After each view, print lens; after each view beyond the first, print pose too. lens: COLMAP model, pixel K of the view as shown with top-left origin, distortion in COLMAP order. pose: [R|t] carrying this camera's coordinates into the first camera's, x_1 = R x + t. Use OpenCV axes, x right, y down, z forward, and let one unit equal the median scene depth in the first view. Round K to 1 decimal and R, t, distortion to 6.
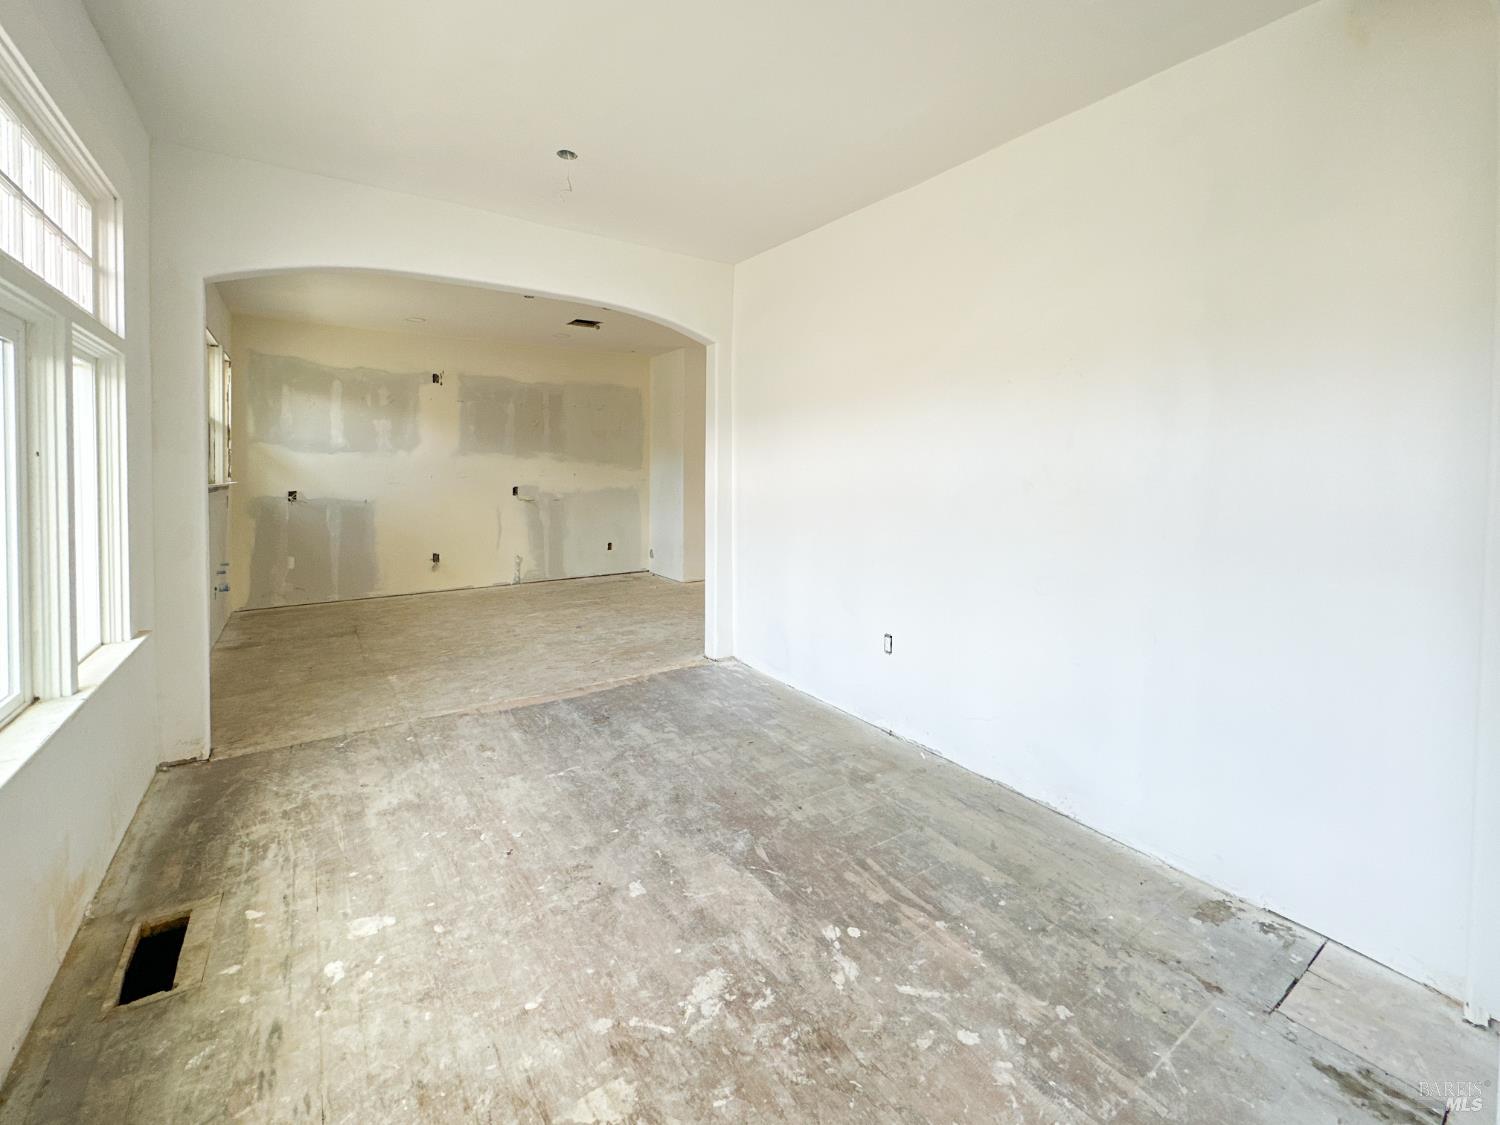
lens RADIAL K [[630.5, 0, 752.5], [0, 630.5, 527.6], [0, 0, 1]] dist [0.000468, -0.000648]
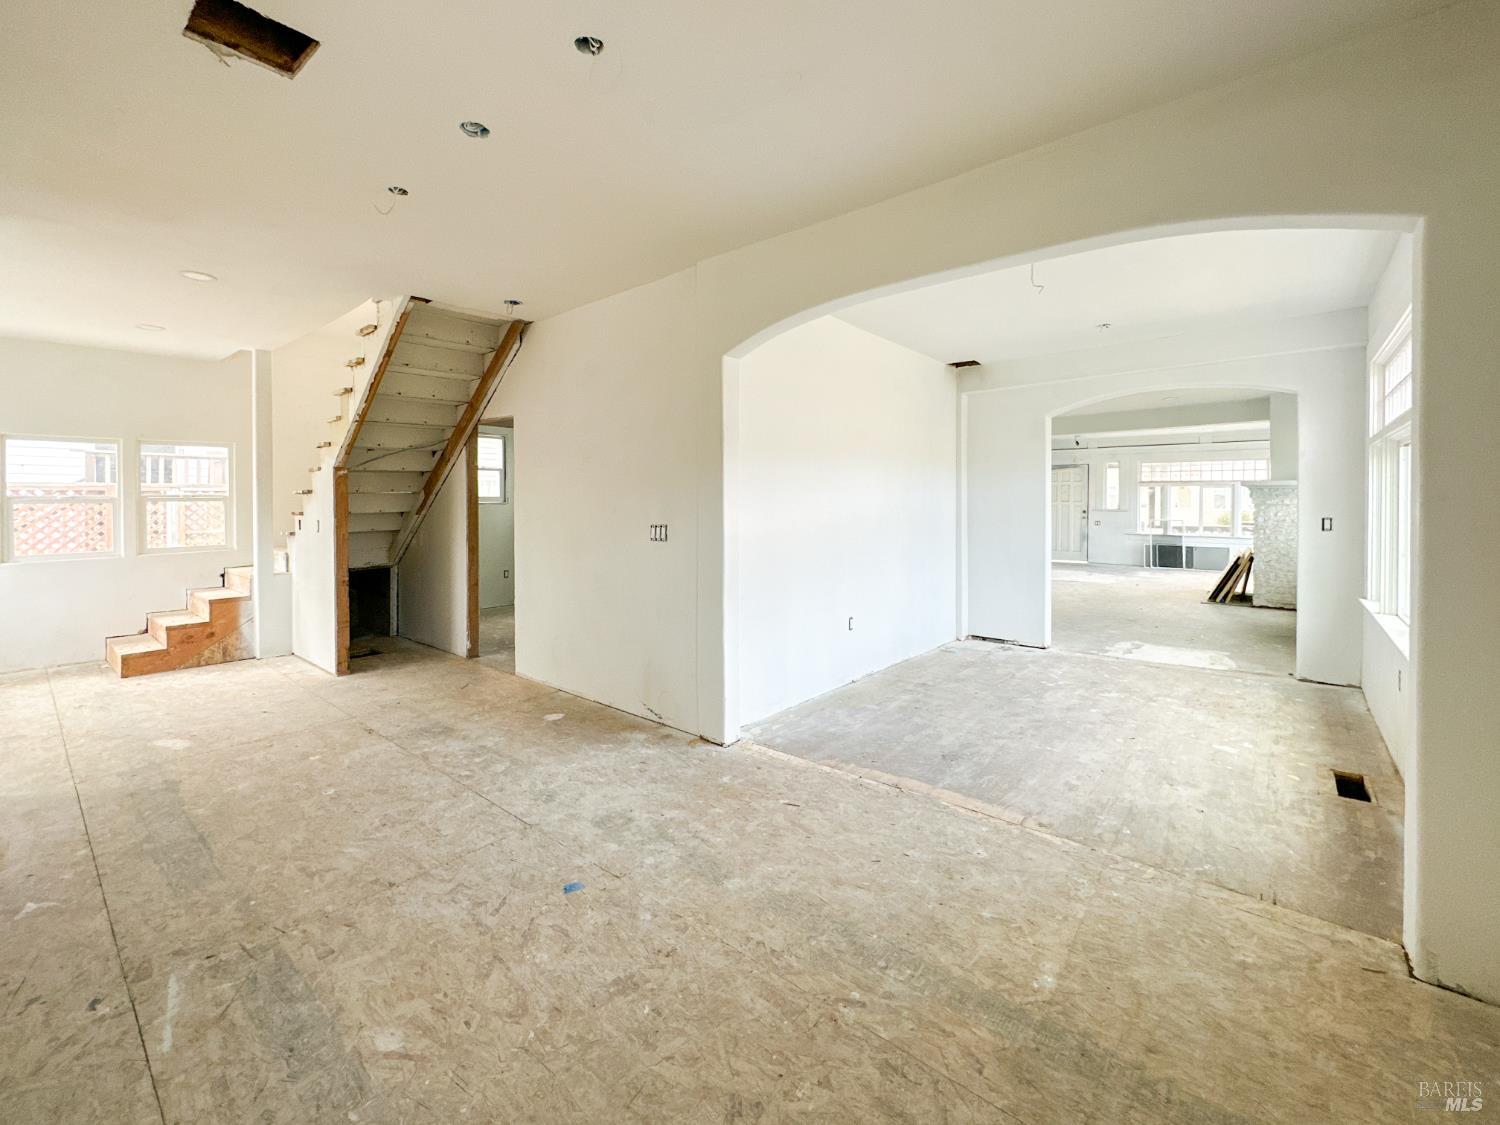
lens RADIAL K [[630.5, 0, 752.5], [0, 630.5, 527.6], [0, 0, 1]] dist [0.000468, -0.000648]
pose [[-0.260811, -0.043982, 0.964388, -1.442046], [0.092424, 0.993236, 0.070293, -0.208161], [-0.960956, 0.107465, -0.254982, 1.971844]]
